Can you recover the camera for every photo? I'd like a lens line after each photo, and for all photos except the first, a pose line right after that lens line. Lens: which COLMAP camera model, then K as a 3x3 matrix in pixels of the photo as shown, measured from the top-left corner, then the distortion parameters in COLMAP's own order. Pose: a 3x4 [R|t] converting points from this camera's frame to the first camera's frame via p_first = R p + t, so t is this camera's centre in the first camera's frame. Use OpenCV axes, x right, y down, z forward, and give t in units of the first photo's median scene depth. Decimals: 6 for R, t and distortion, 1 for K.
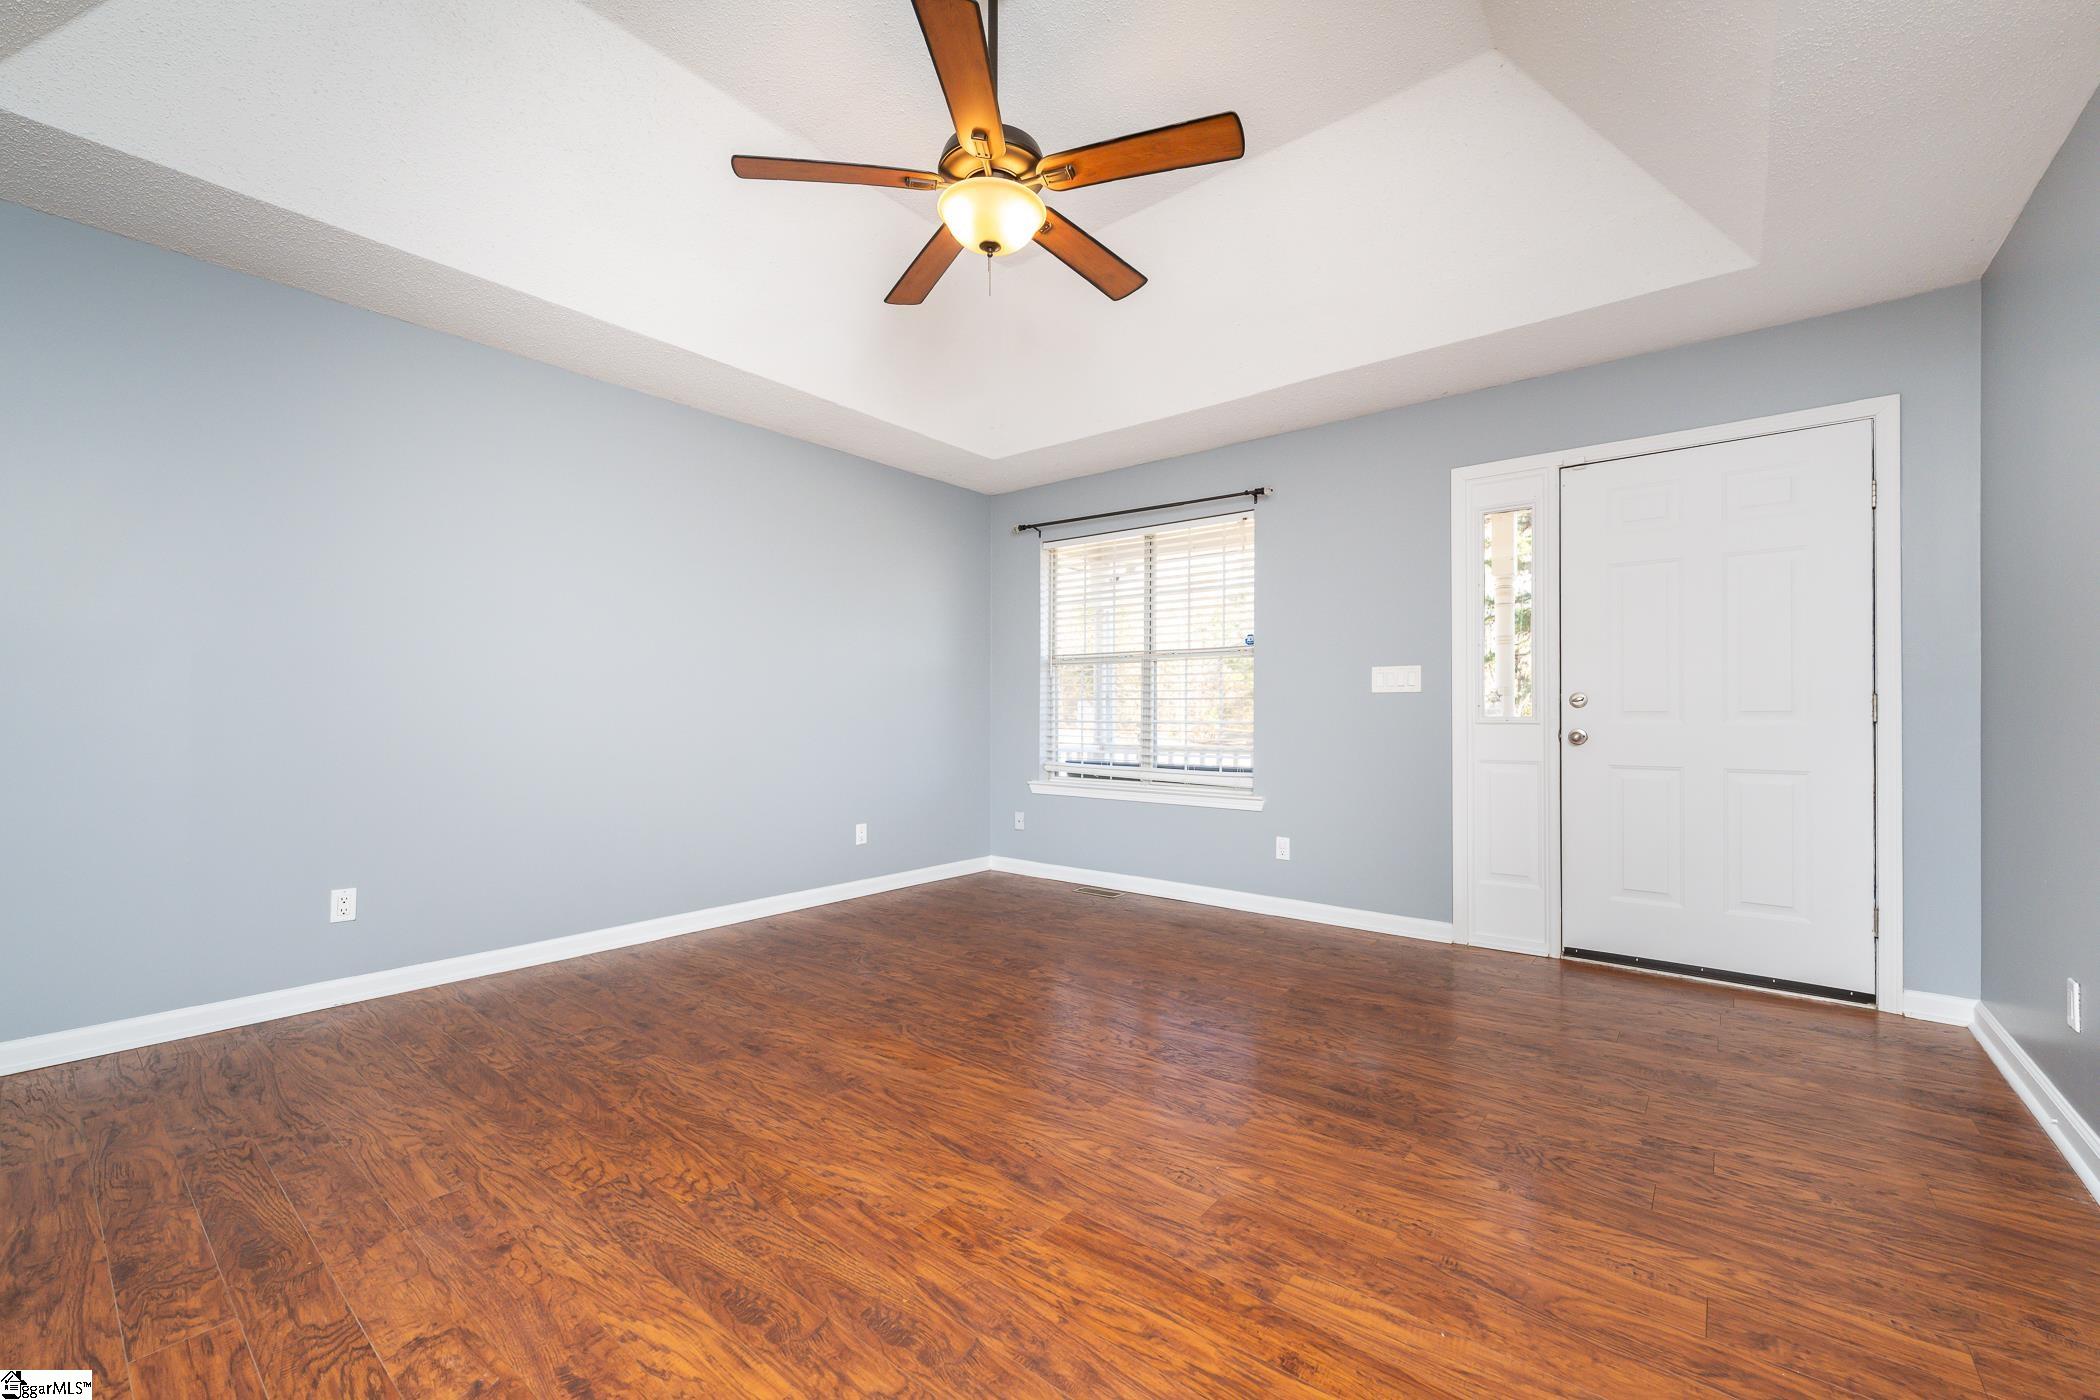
lens RADIAL K [[838.2, 0, 1044.8], [0, 838.2, 693.3], [0, 0, 1]] dist [0.004060, -0.000005]
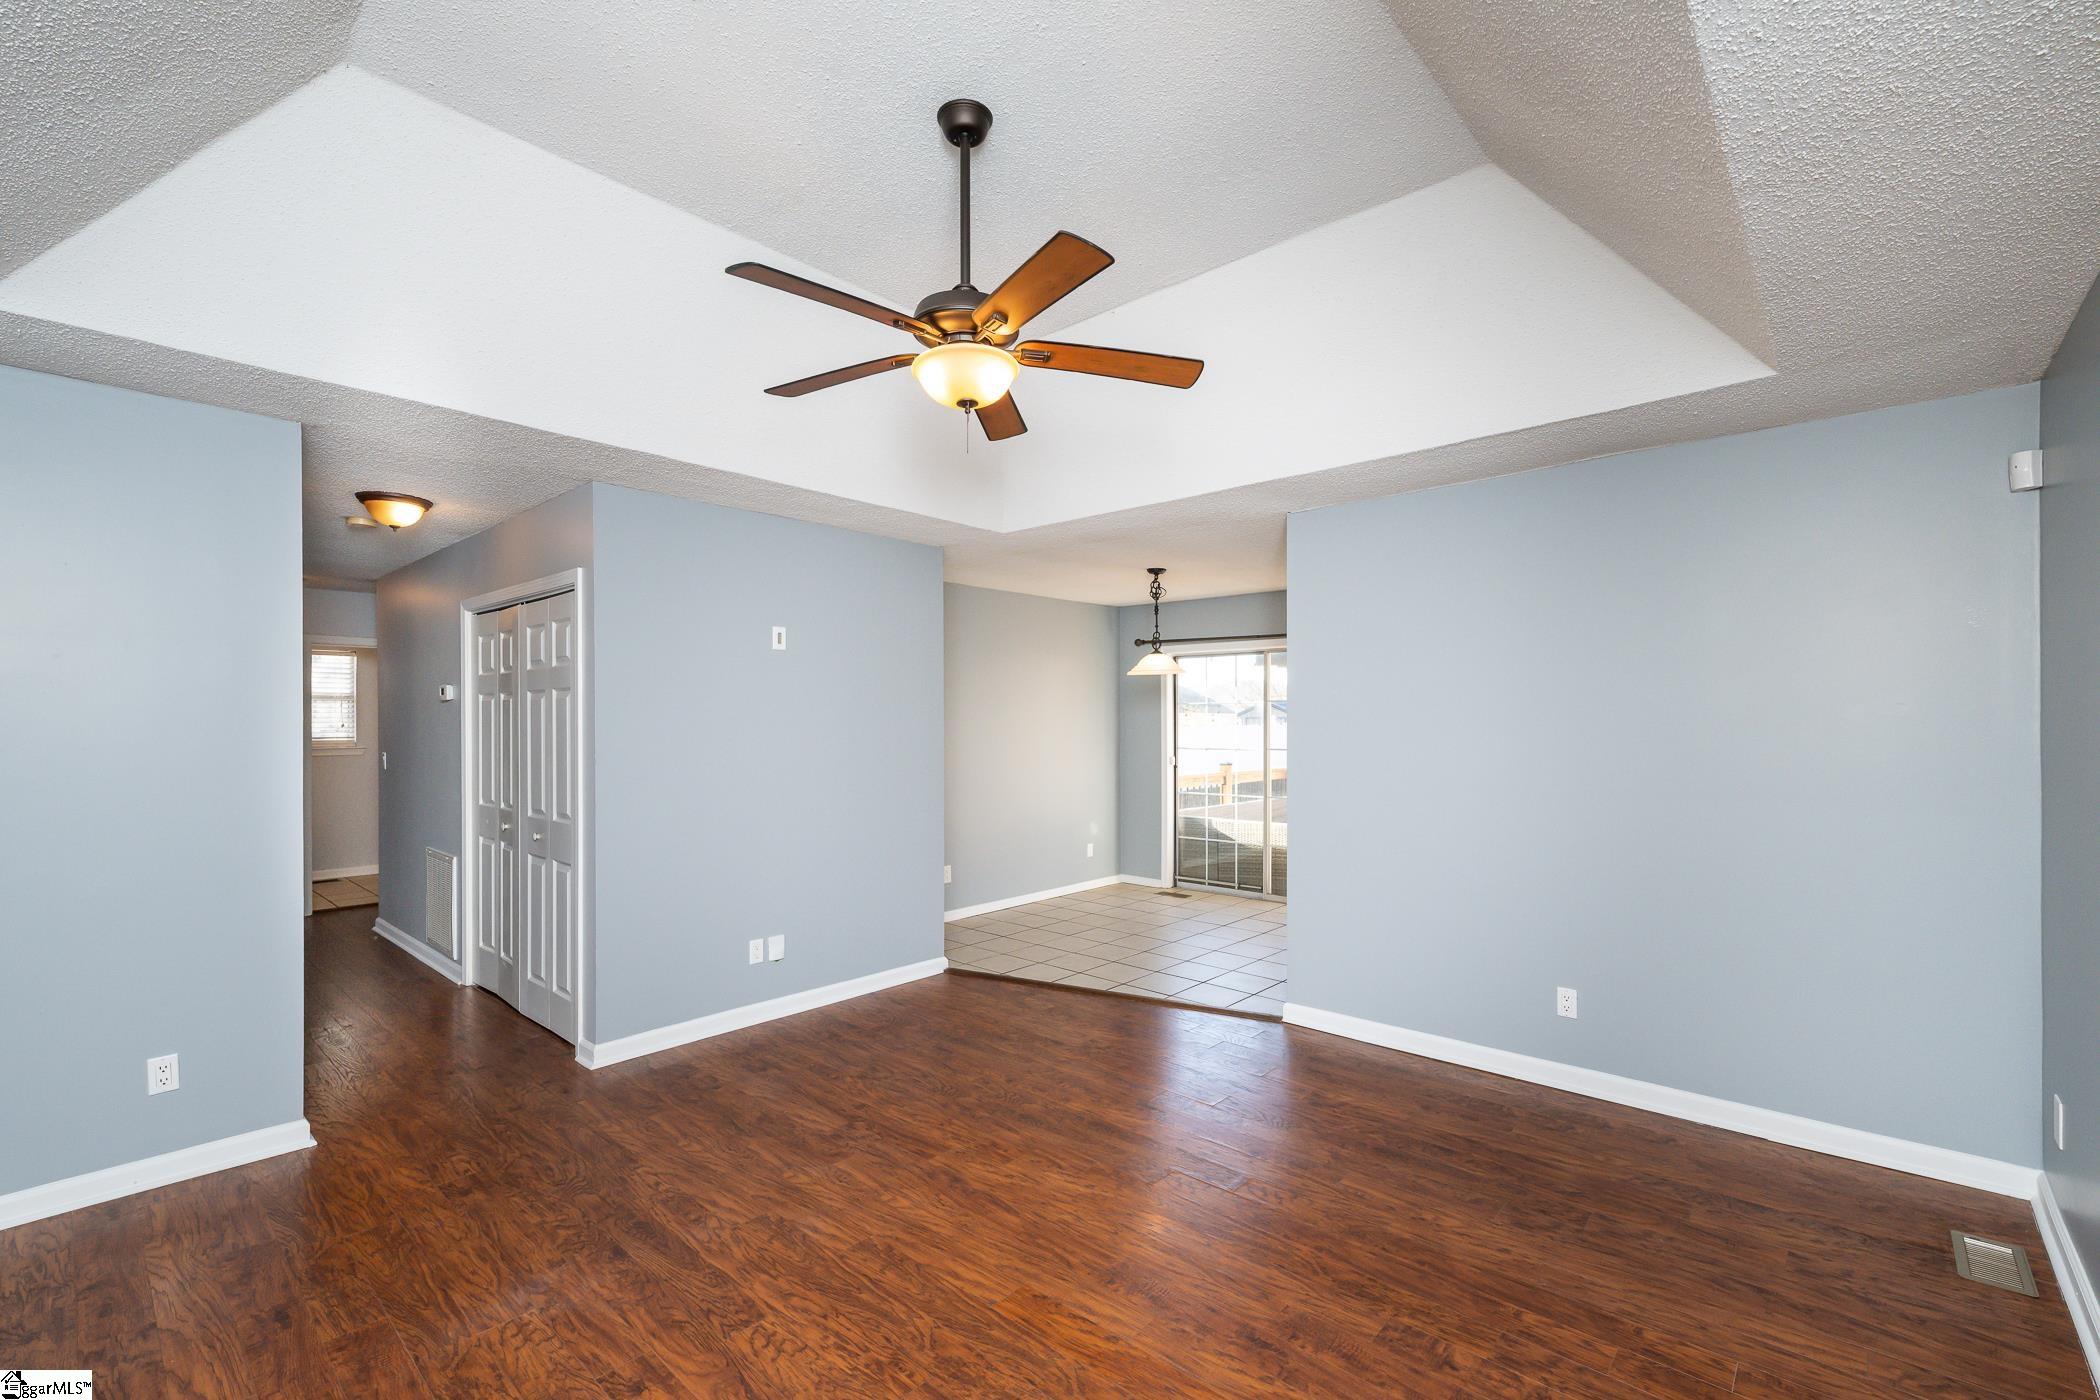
lens RADIAL K [[911.3, 0, 1052.5], [0, 911.3, 715.5], [0, 0, 1]] dist [0.004372, 0.000209]
pose [[-0.998834, -0.002060, 0.048239, -0.233245], [-0.003396, 0.999612, -0.027632, -0.153726], [-0.048163, -0.027764, -0.998454, 2.220585]]
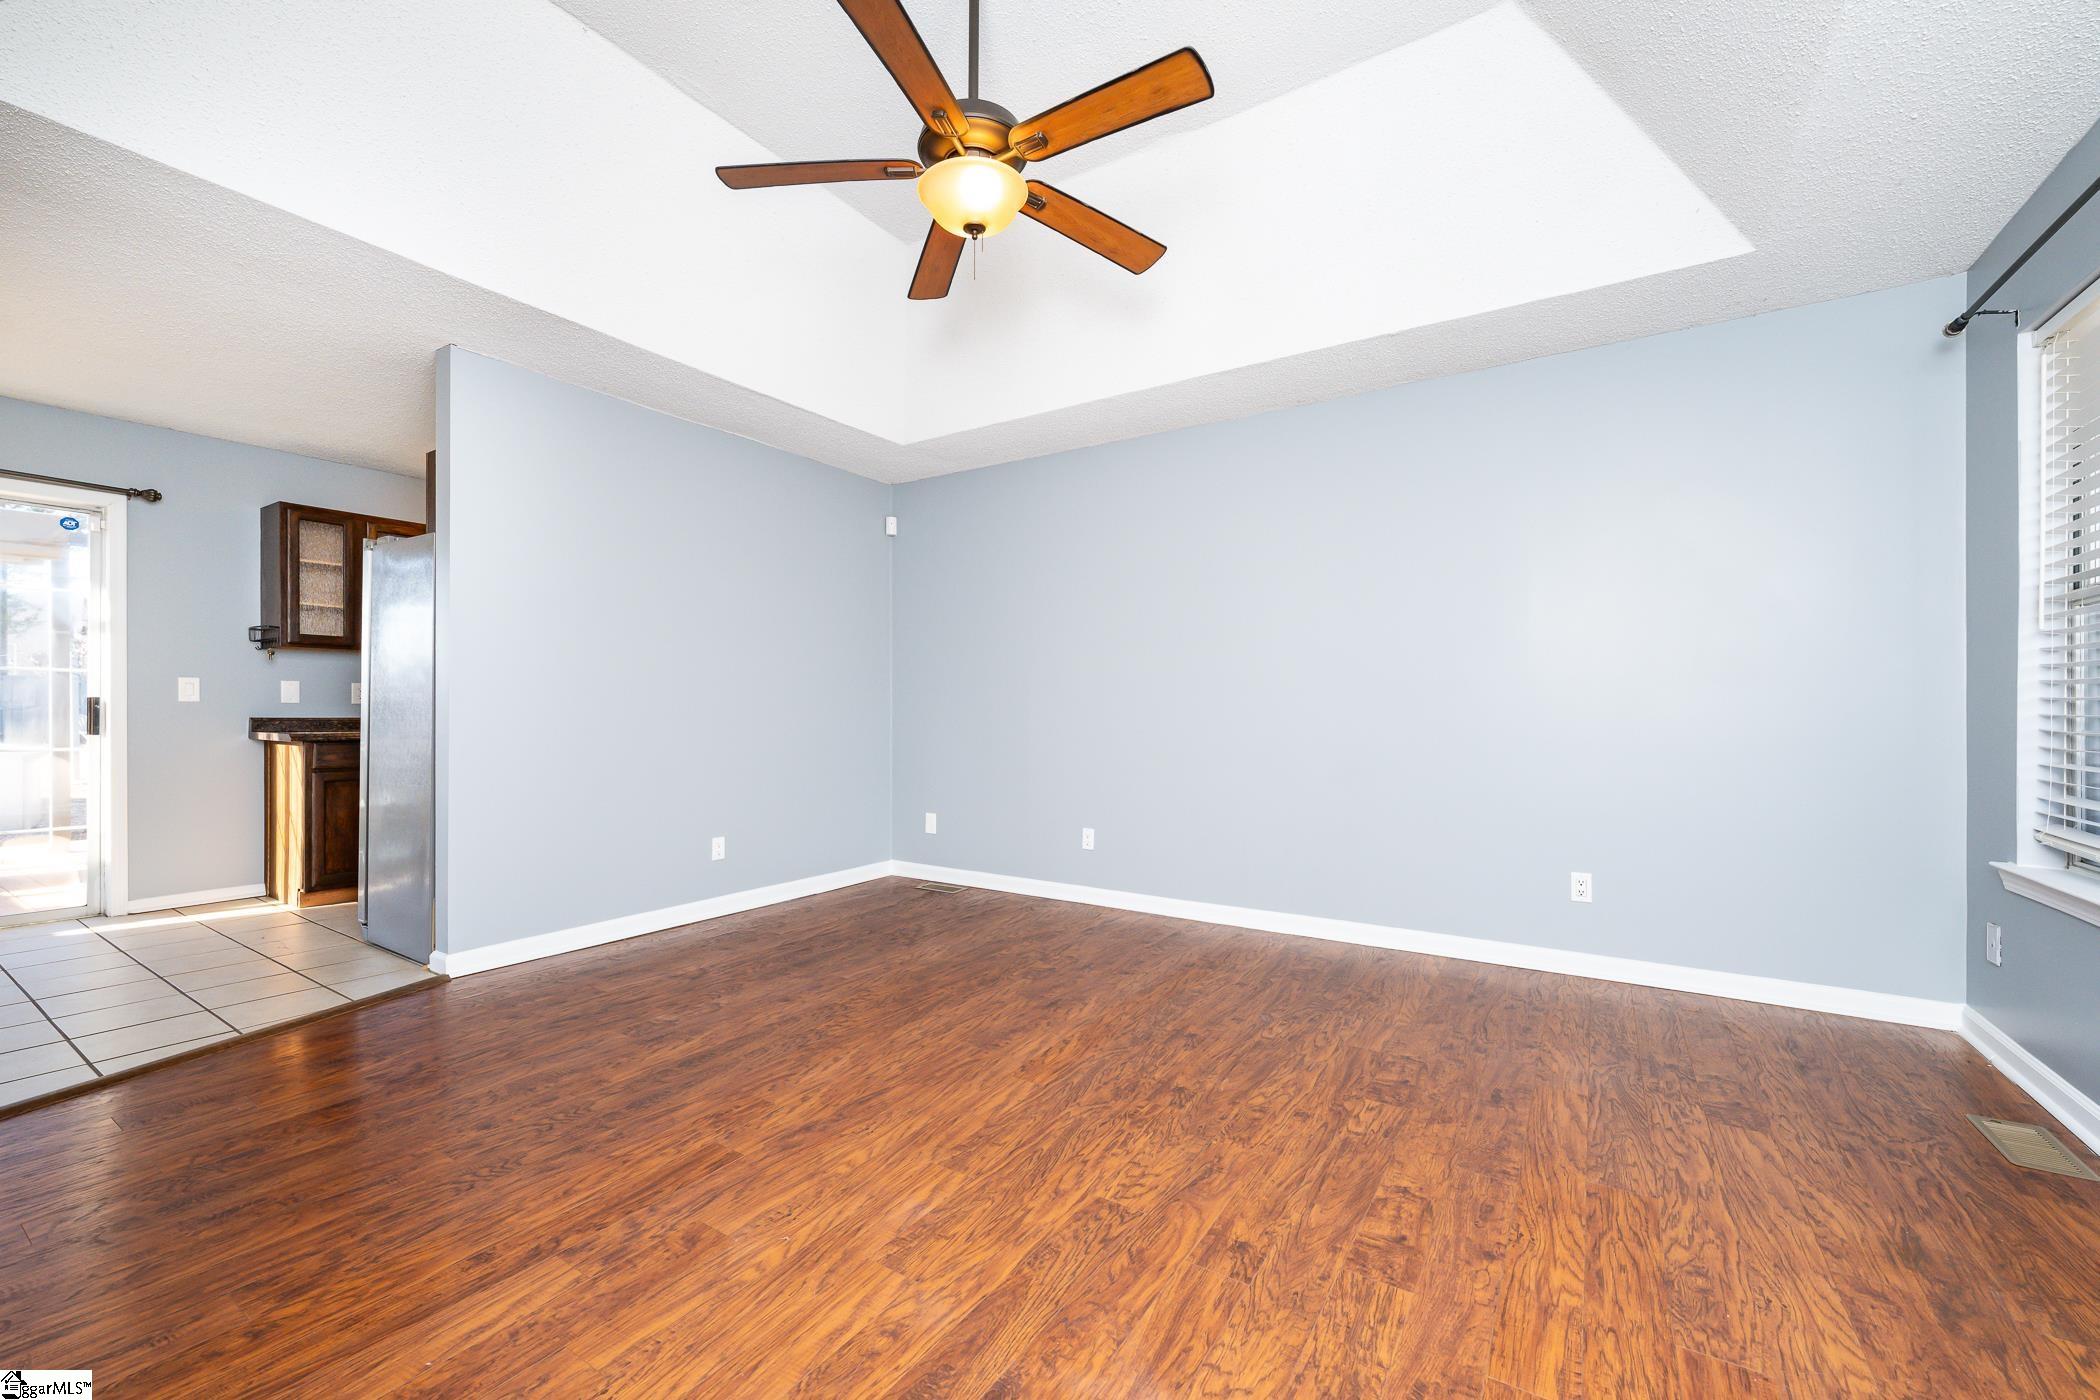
lens RADIAL K [[838.2, 0, 1044.9], [0, 838.2, 716.1], [0, 0, 1]] dist [0.004060, -0.000005]
pose [[0.108477, 0.000869, -0.994099, 0.973797], [0.020812, 0.999778, 0.003145, 0.019267], [0.993881, -0.021030, 0.108435, 1.040210]]
